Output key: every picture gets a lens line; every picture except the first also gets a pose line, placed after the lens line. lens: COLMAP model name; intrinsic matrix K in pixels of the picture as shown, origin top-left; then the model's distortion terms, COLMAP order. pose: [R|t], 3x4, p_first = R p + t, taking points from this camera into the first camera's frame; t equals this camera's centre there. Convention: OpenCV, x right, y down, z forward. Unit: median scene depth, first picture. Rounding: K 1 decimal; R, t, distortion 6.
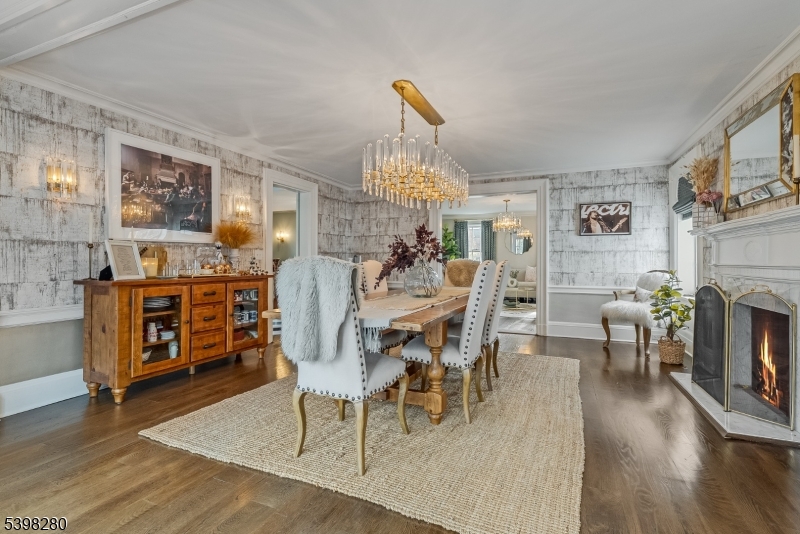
lens RADIAL K [[371.3, 0, 400.8], [0, 371.3, 263.3], [0, 0, 1]] dist [-0.000731, 0.002346]
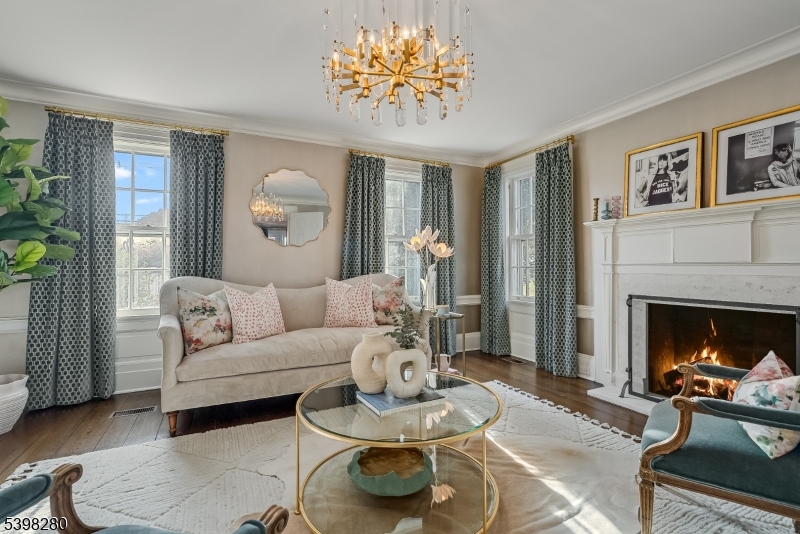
lens RADIAL K [[371.3, 0, 397.4], [0, 371.3, 263.7], [0, 0, 1]] dist [-0.000731, 0.002346]
pose [[0.652301, 0.006149, 0.757935, 0.111550], [0.002152, 0.999948, -0.009964, -0.004803], [-0.757957, 0.008130, 0.652254, 0.674700]]
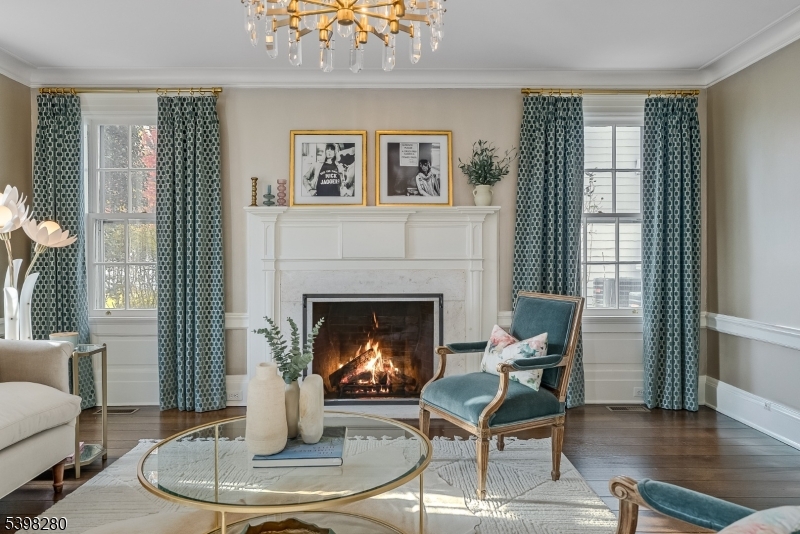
lens RADIAL K [[567.8, 0, 401.7], [0, 567.8, 271.0], [0, 0, 1]] dist [-0.018213, 0.010543]
pose [[-0.388469, -0.011924, 0.921385, 0.066261], [0.006803, 0.999852, 0.015808, -0.004858], [-0.921437, 0.012409, -0.388330, 0.803886]]
